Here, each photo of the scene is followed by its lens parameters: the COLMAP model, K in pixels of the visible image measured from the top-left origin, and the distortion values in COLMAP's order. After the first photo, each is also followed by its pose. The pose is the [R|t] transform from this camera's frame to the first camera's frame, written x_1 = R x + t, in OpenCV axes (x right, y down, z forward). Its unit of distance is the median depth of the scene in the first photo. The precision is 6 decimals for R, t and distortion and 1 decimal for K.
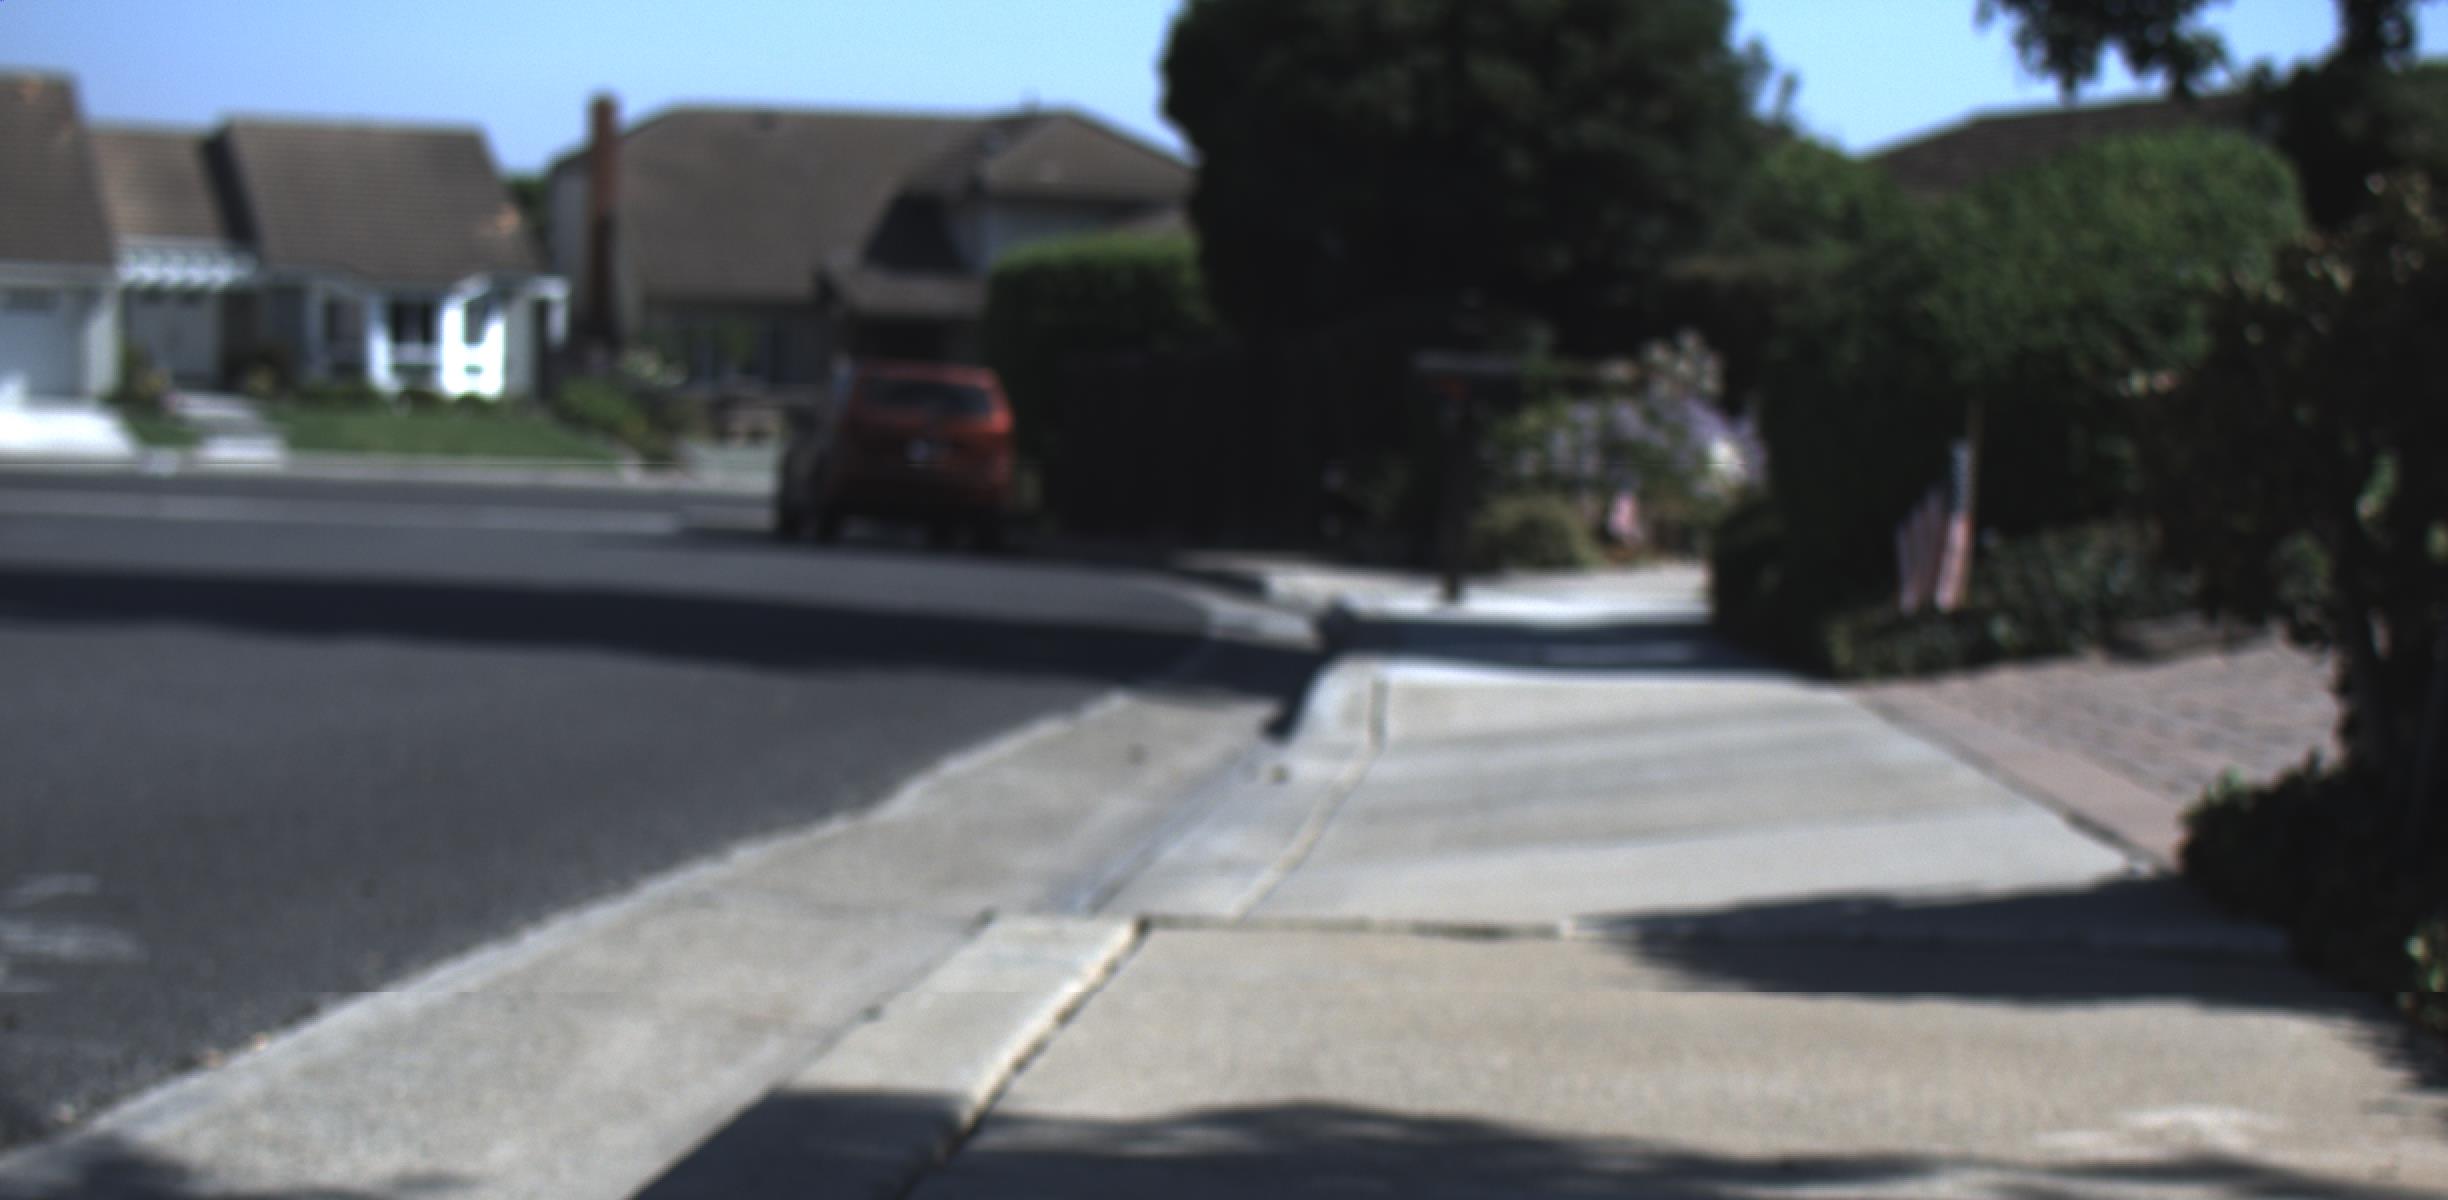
lens RADIAL K [[5069.0, 0, 1285.2], [0, 5069.0, 1008.9], [0, 0, 1]] dist [-0.163607, 1.658770]
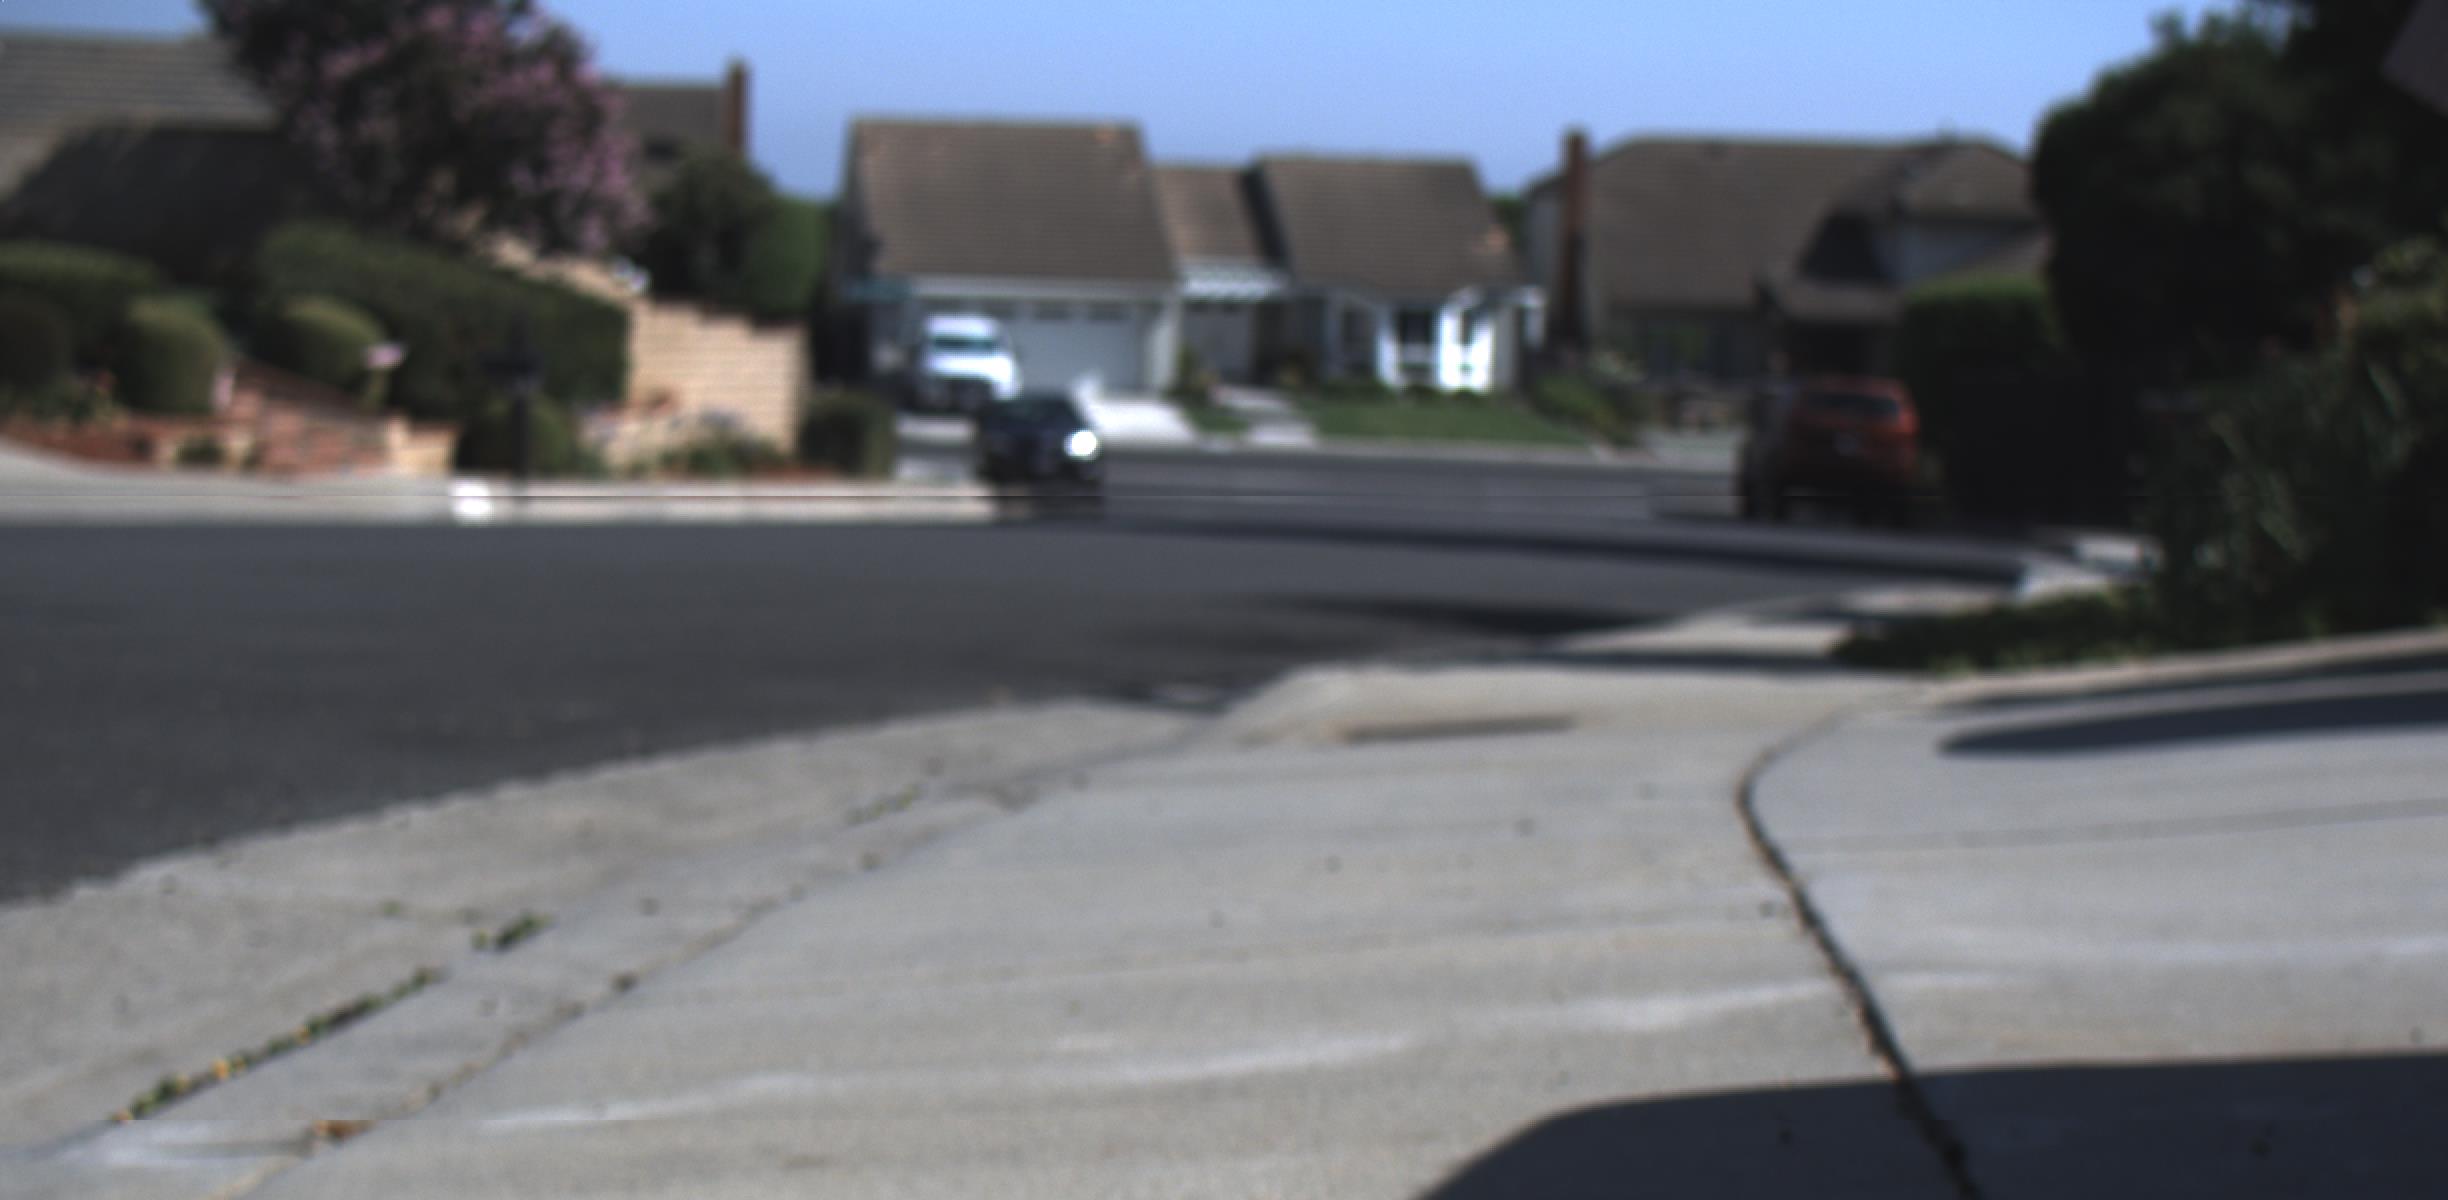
lens RADIAL K [[5069.0, 0, 1285.2], [0, 5069.0, 1008.9], [0, 0, 1]] dist [-0.163607, 1.658770]
pose [[0.983688, 0.022793, -0.178433, 0.012408], [-0.022078, 0.999738, 0.005990, 0.017697], [0.178523, -0.001953, 0.983934, -0.176914]]
